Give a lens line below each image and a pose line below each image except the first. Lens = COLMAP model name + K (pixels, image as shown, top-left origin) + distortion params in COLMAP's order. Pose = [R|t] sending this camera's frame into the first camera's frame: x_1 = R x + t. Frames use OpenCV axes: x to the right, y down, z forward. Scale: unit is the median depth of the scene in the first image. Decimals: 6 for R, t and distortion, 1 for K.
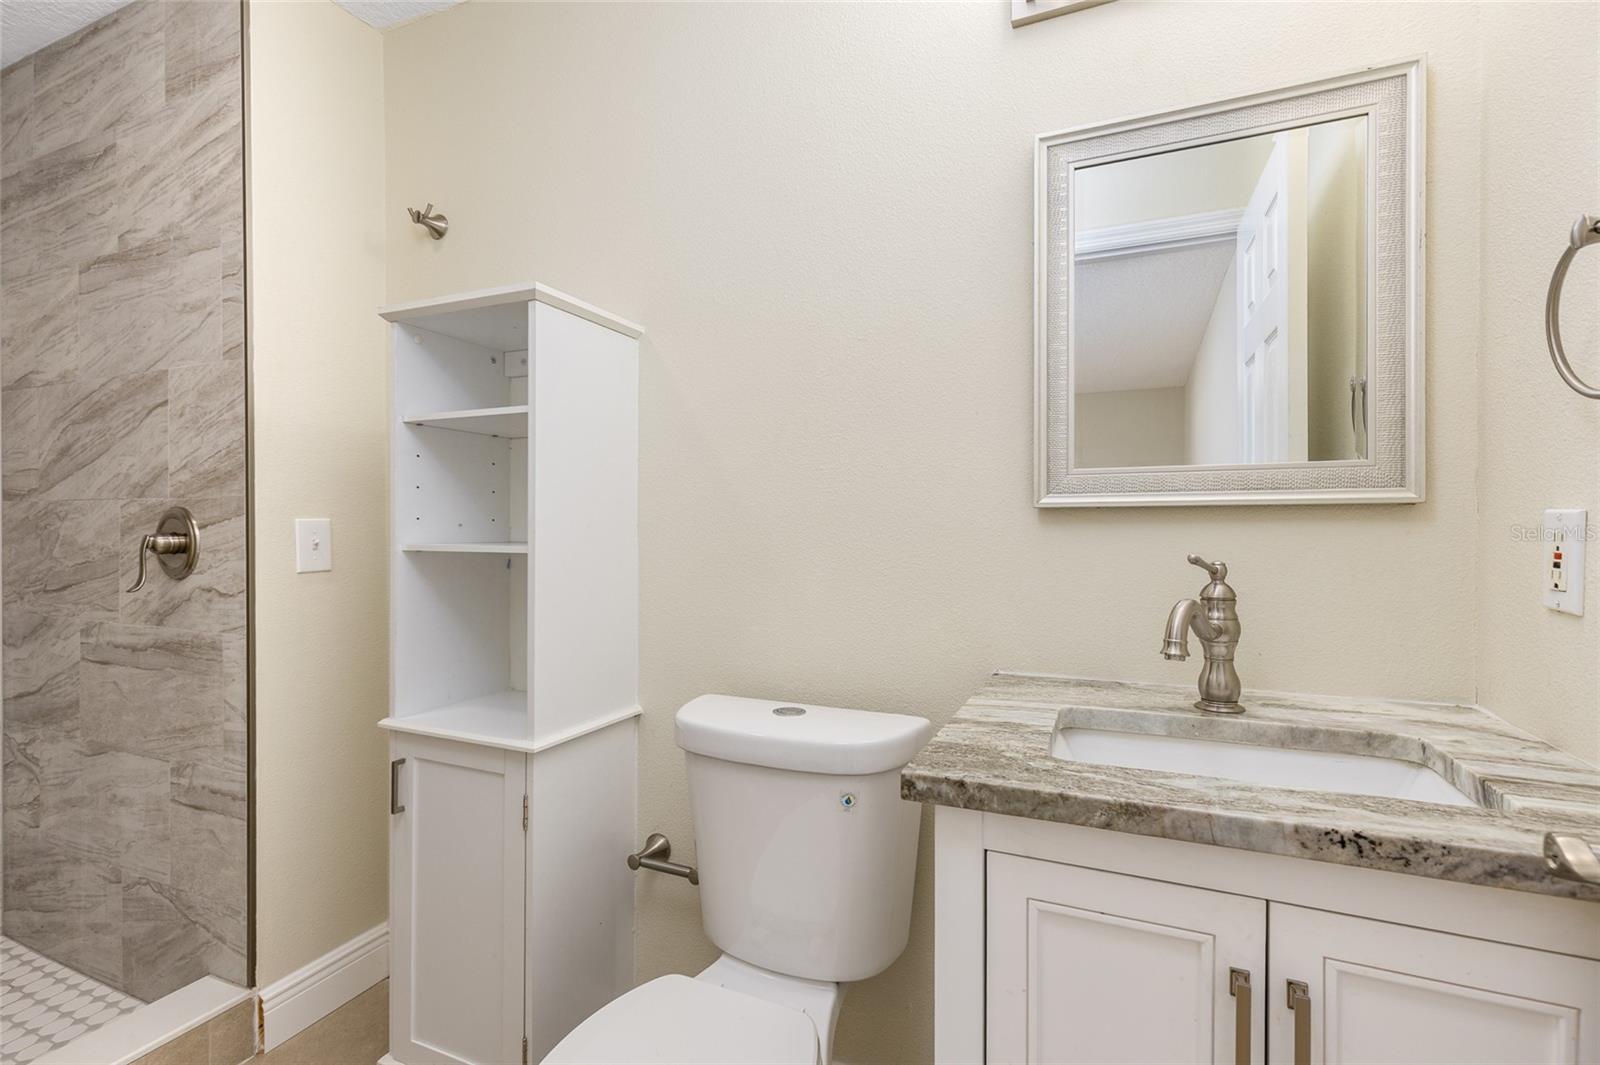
lens RADIAL K [[718.7, 0, 803.3], [0, 718.7, 535.8], [0, 0, 1]] dist [0.006067, -0.000654]
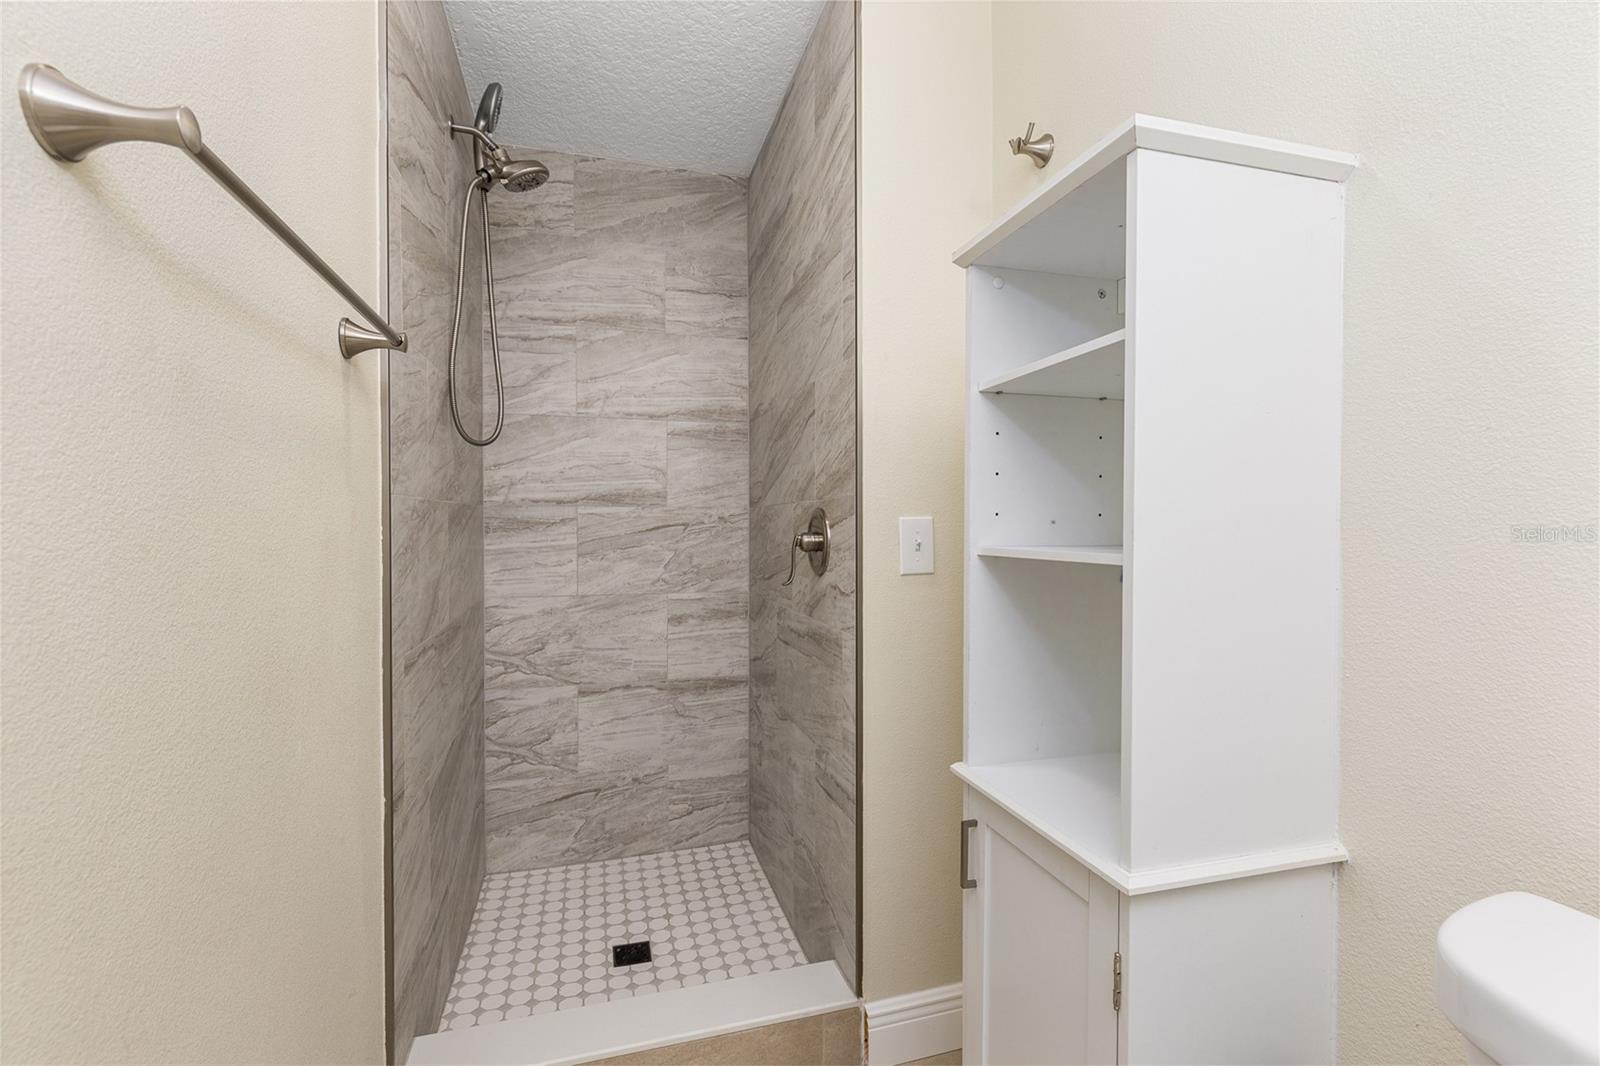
lens RADIAL K [[718.7, 0, 803.3], [0, 718.7, 536.3], [0, 0, 1]] dist [0.006067, -0.000654]
pose [[0.642982, 0.006322, -0.765855, -0.066234], [-0.005678, 0.999978, 0.003487, -0.001372], [0.765860, 0.002106, 0.643004, 0.303103]]
